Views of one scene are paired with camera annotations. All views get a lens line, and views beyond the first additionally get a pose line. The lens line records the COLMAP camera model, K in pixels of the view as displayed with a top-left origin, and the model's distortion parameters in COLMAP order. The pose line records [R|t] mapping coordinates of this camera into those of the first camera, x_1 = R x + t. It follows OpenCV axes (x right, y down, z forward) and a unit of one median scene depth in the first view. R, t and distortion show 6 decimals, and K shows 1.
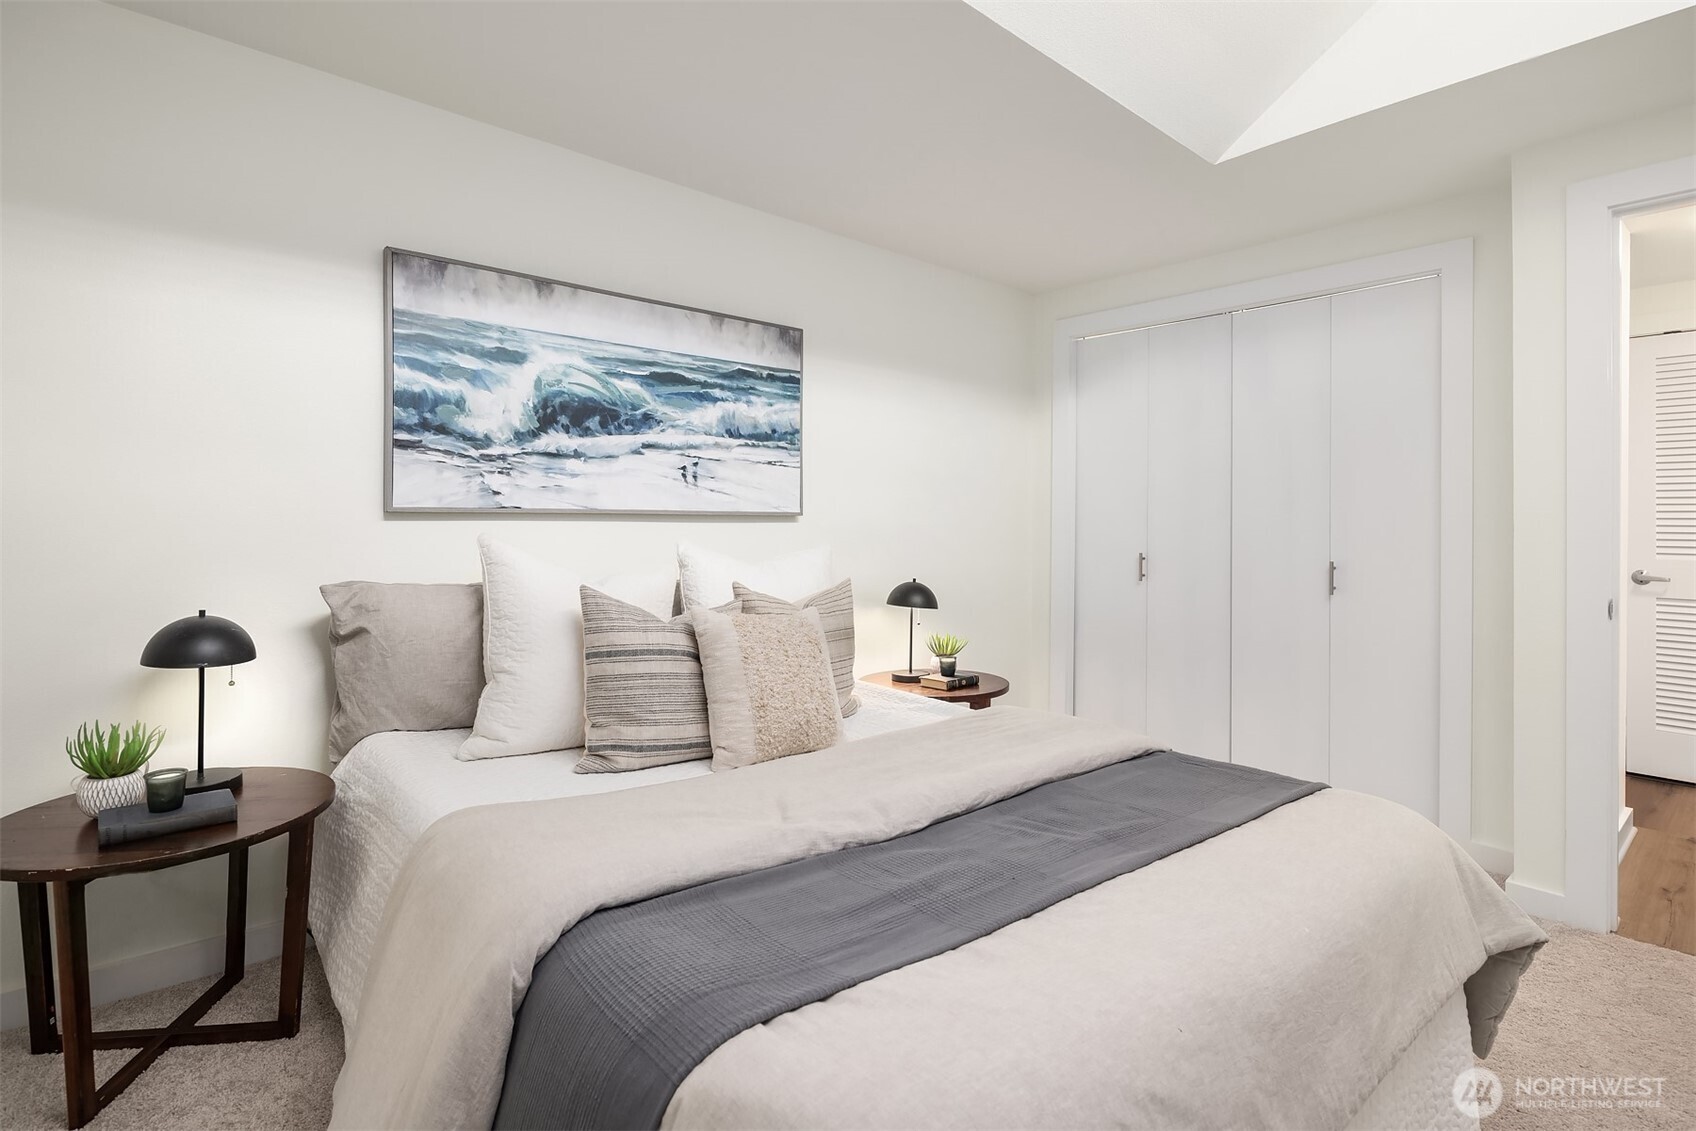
lens RADIAL K [[819.6, 0, 858.4], [0, 819.6, 513.6], [0, 0, 1]] dist [-0.003371, -0.000748]
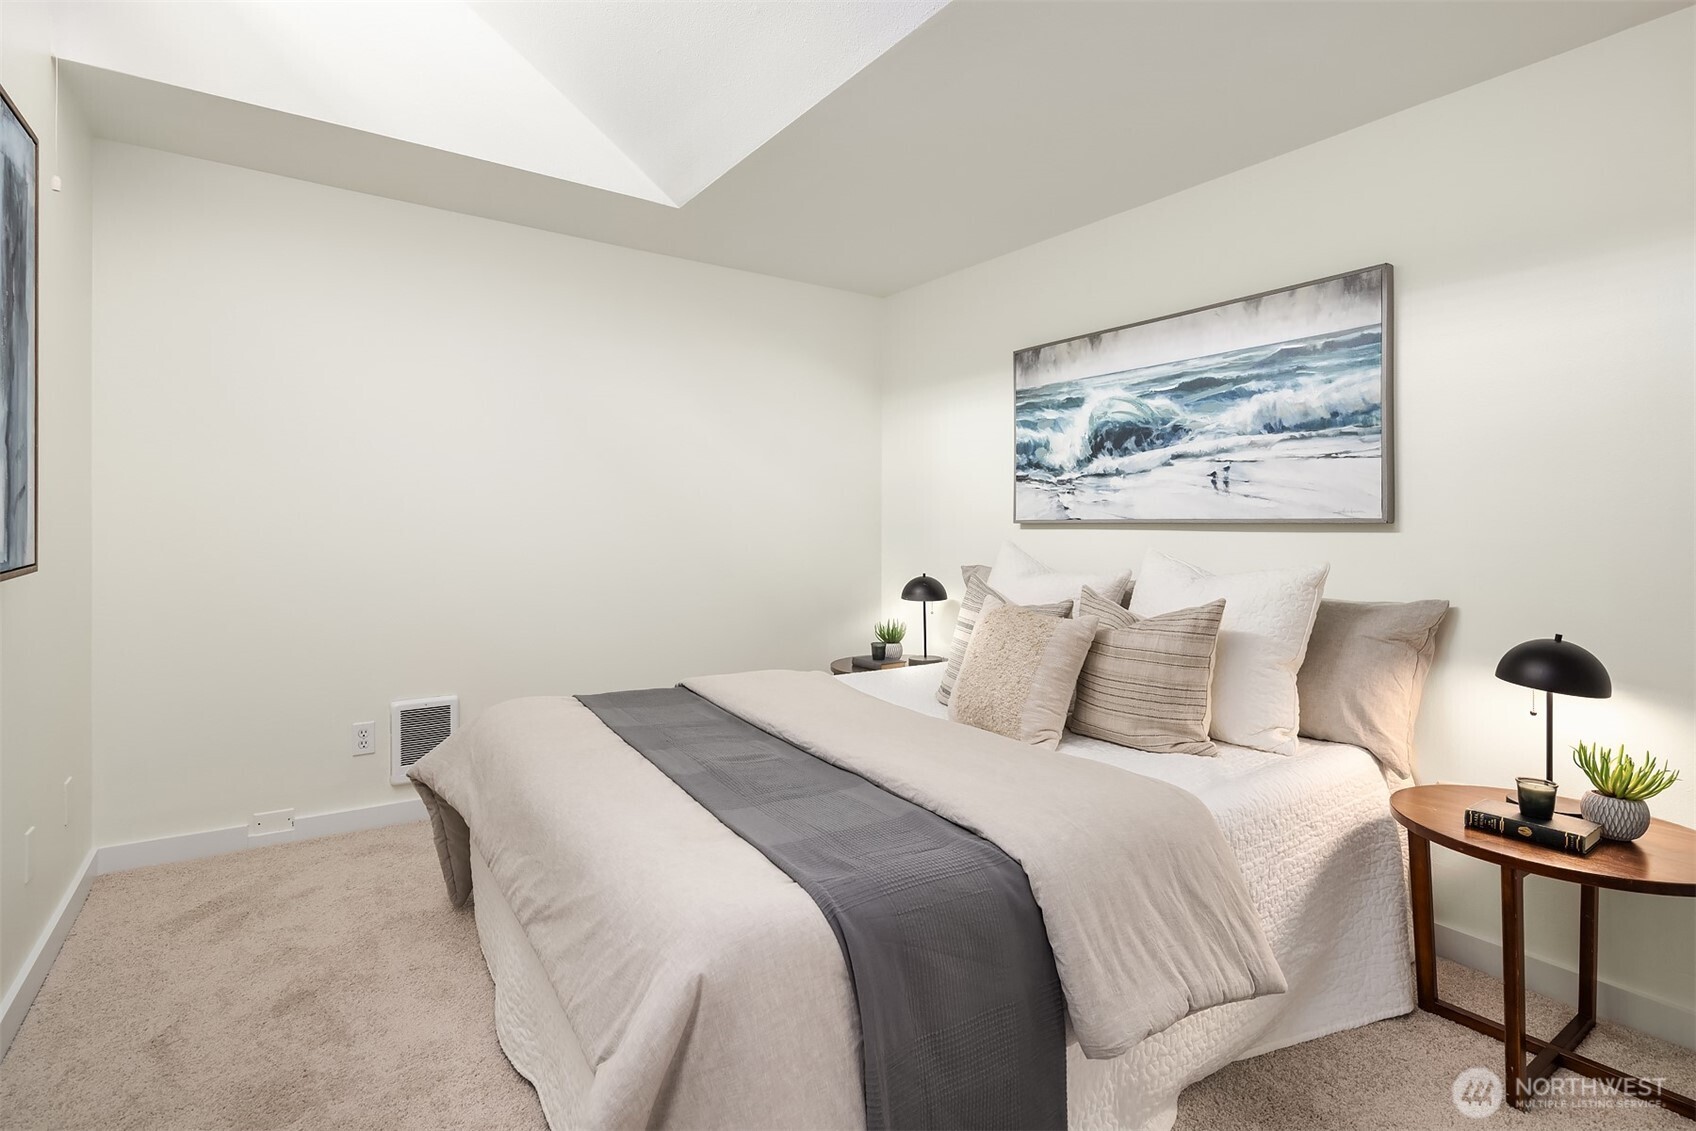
lens RADIAL K [[819.6, 0, 848.4], [0, 819.6, 546.9], [0, 0, 1]] dist [-0.003371, -0.000748]
pose [[-0.130344, 0.008998, -0.991428, 0.829261], [-0.010477, 0.999890, 0.010452, 0.024744], [0.991413, 0.011750, -0.130235, 0.739328]]
